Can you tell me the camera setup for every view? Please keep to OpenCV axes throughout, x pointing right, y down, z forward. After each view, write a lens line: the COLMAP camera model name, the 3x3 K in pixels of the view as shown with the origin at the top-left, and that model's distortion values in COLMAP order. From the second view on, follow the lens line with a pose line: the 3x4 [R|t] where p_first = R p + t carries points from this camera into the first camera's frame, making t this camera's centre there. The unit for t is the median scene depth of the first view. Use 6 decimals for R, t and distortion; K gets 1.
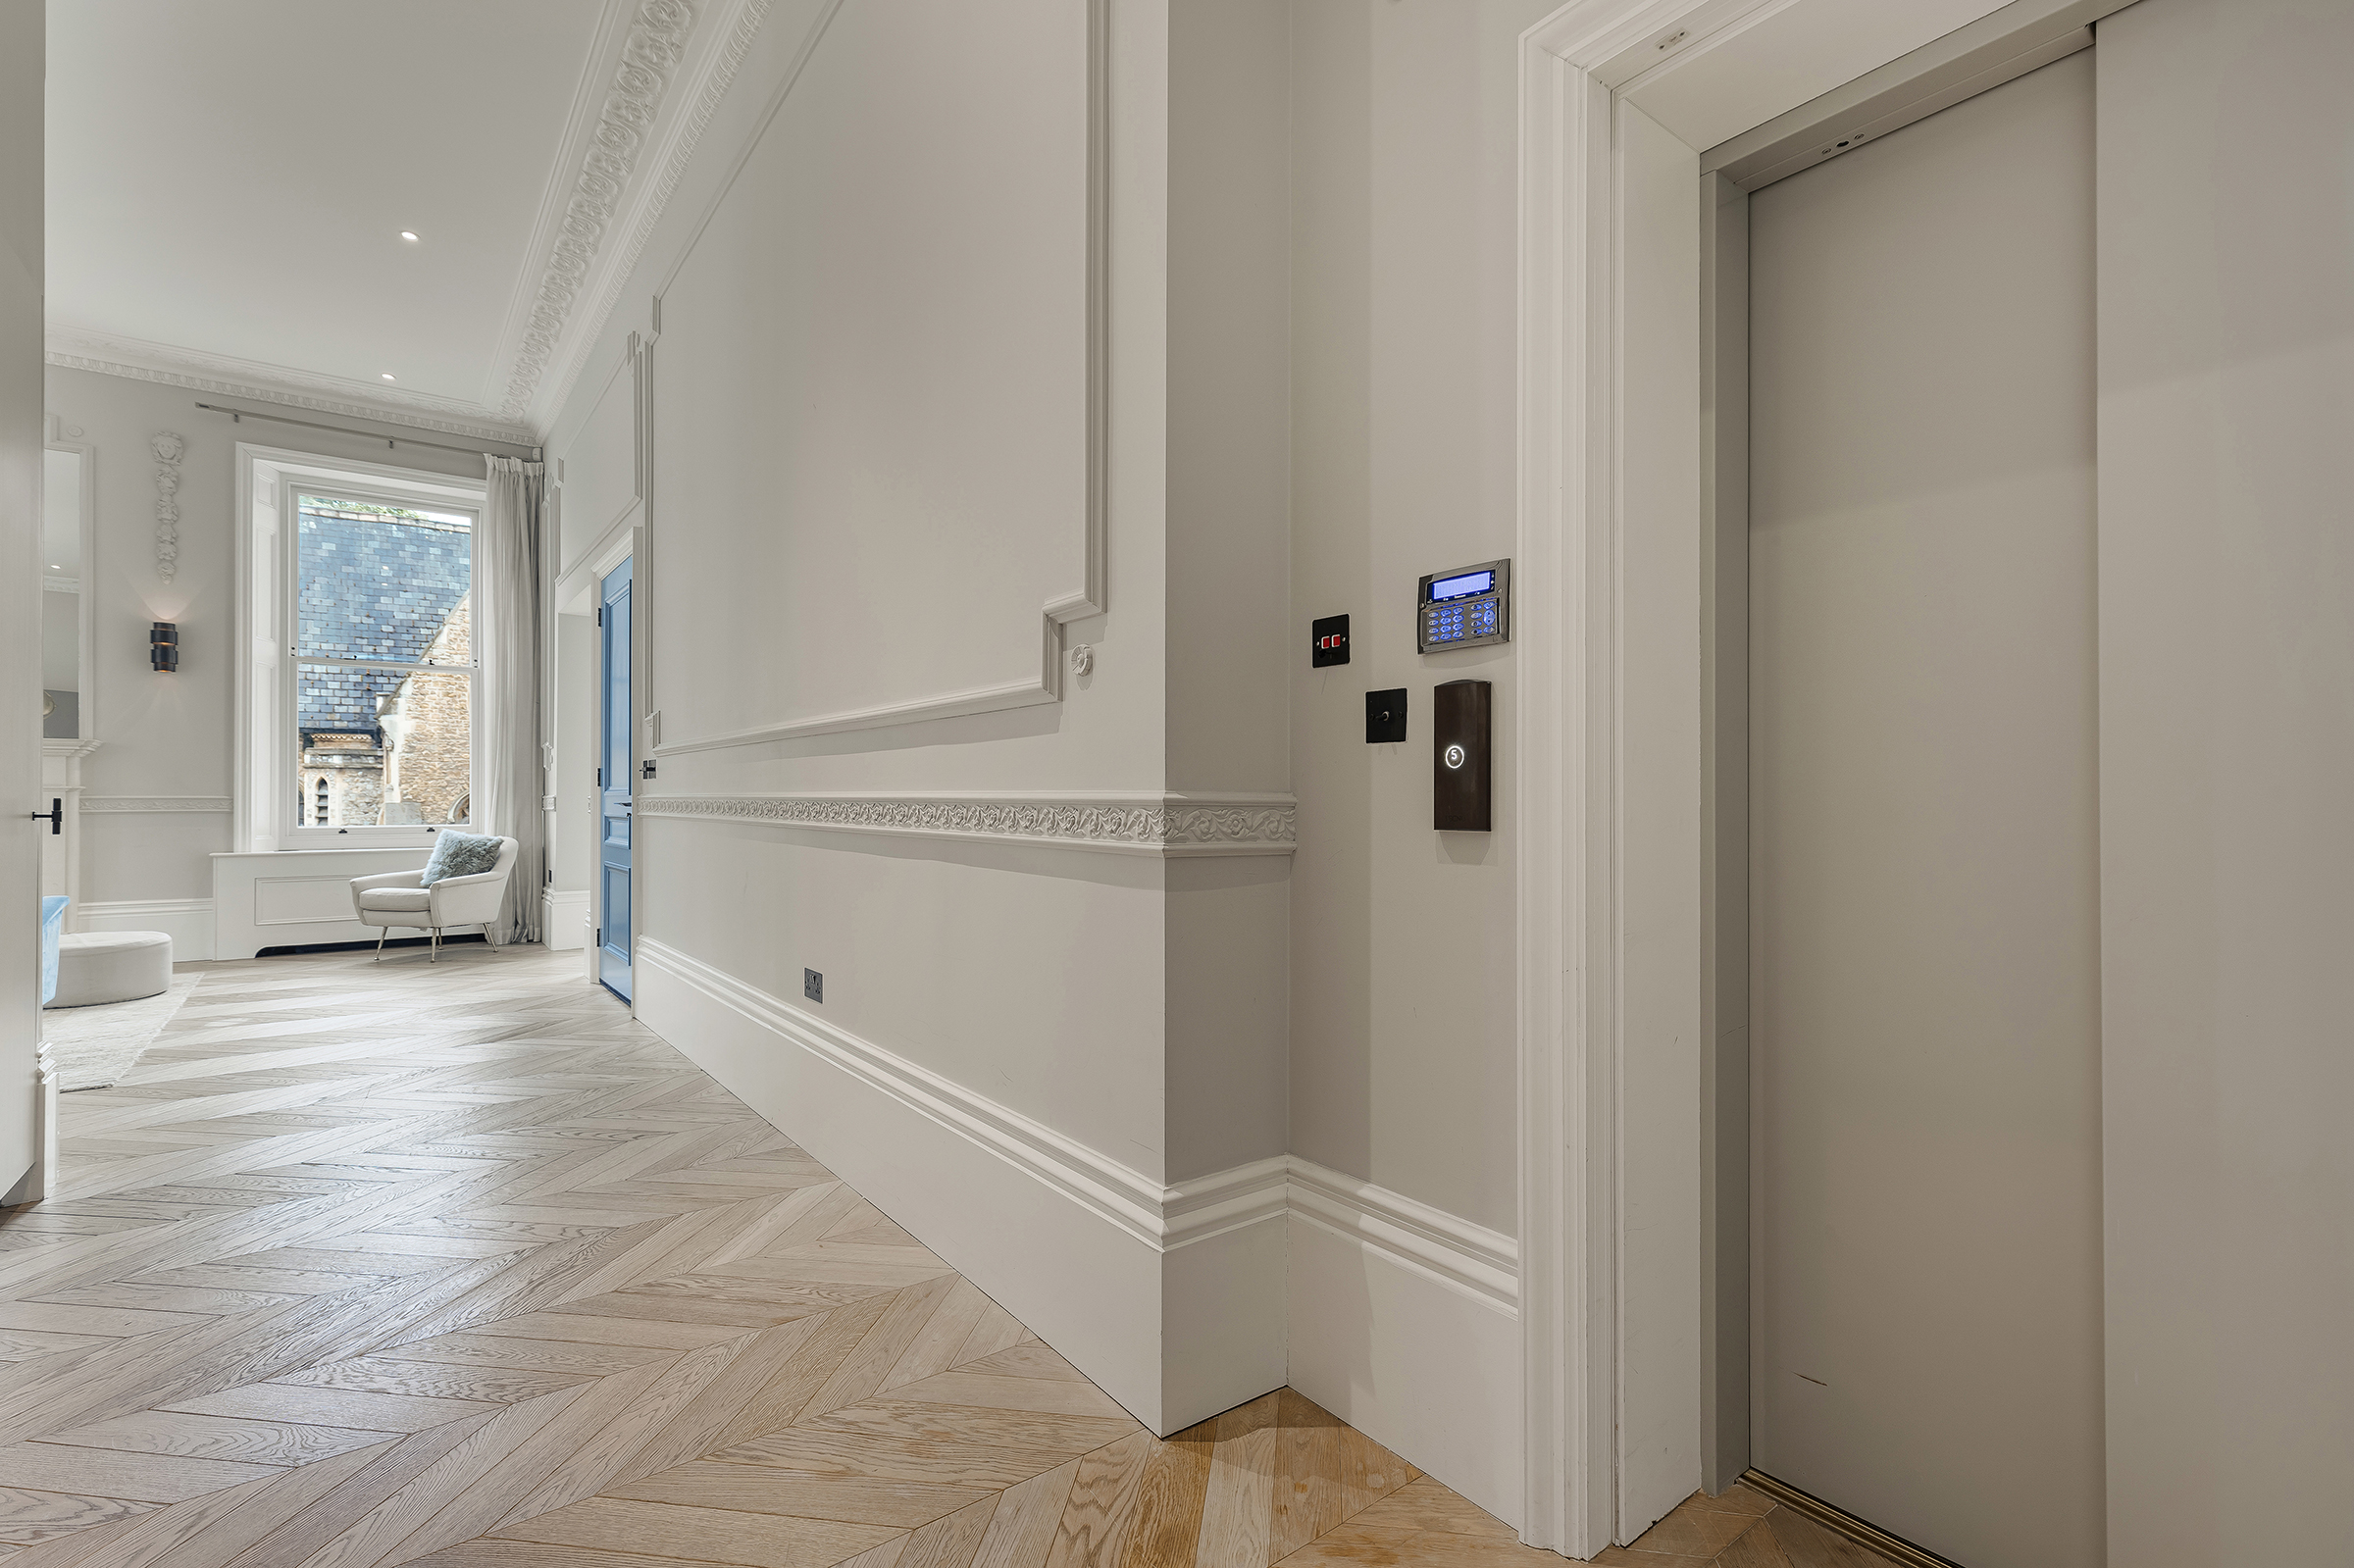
lens RADIAL K [[1048.3, 0, 1171.5], [0, 1048.3, 791.8], [0, 0, 1]] dist [0.008010, -0.000031]
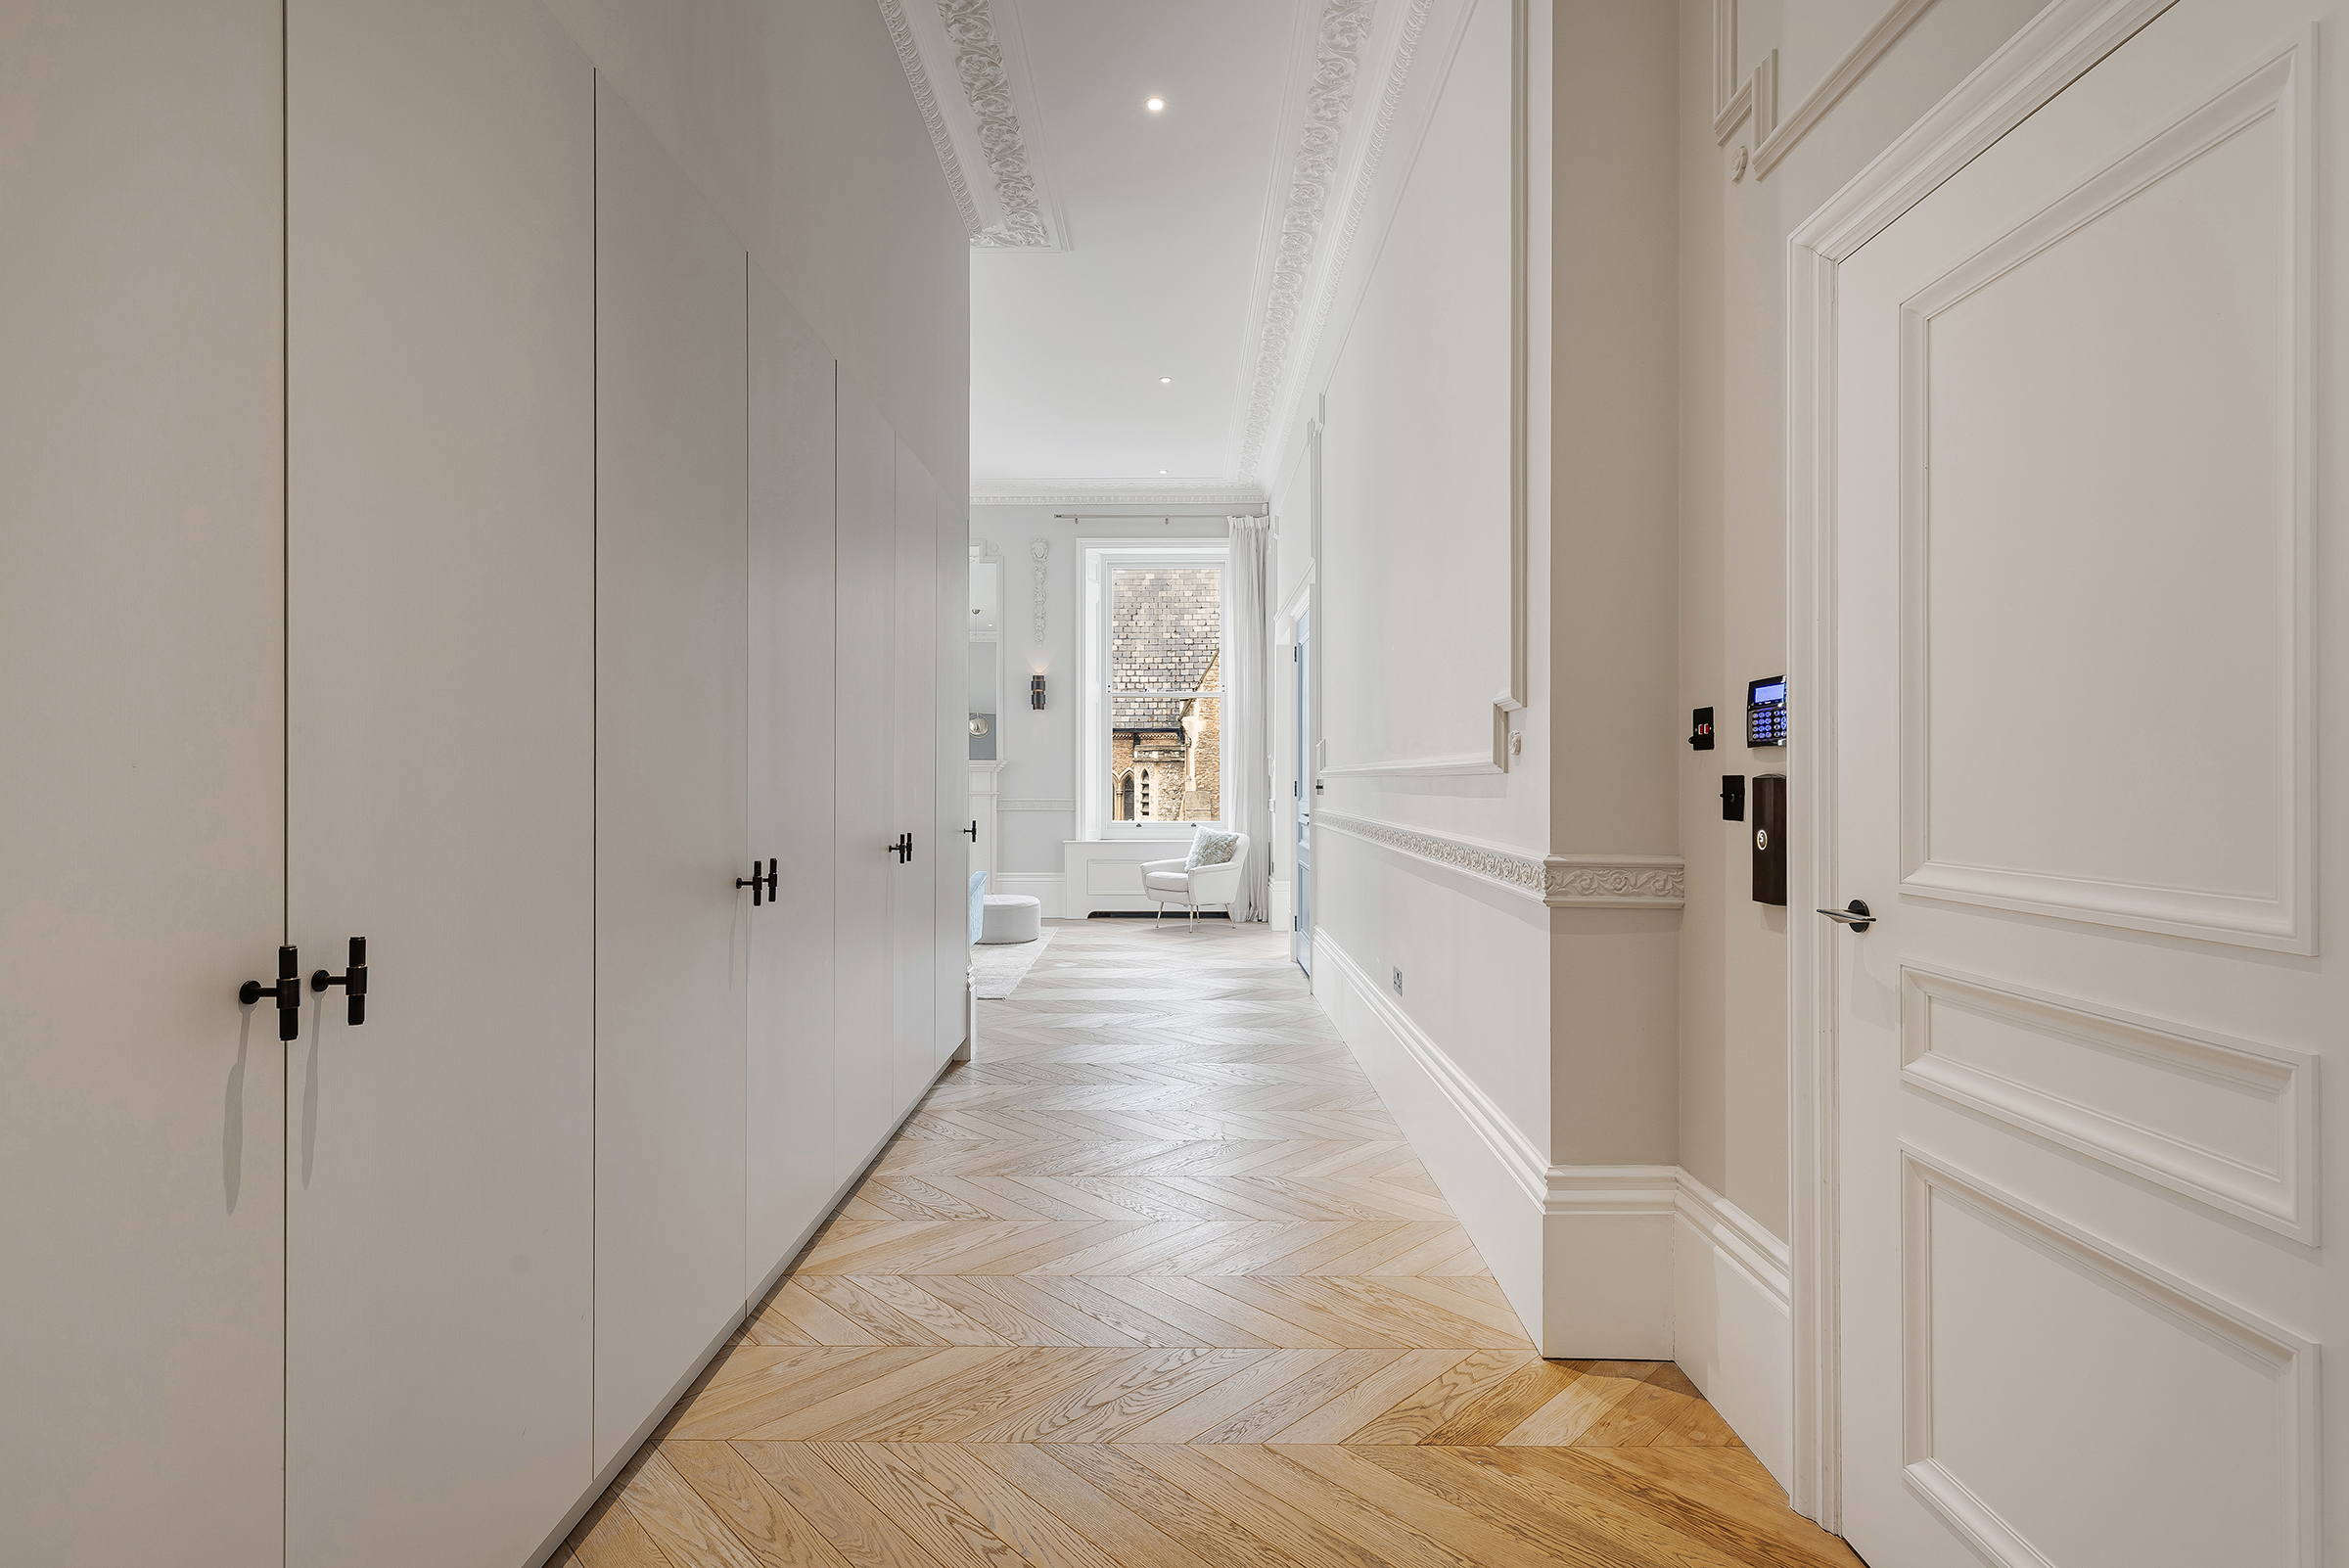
lens RADIAL K [[1152.0, 0, 1182.0], [0, 1152.0, 776.1], [0, 0, 1]] dist [0.014196, -0.000024]
pose [[0.793961, -0.003631, -0.607958, 0.205500], [0.004810, 0.999988, 0.000309, -0.041182], [0.607950, -0.003170, 0.793969, -0.160394]]
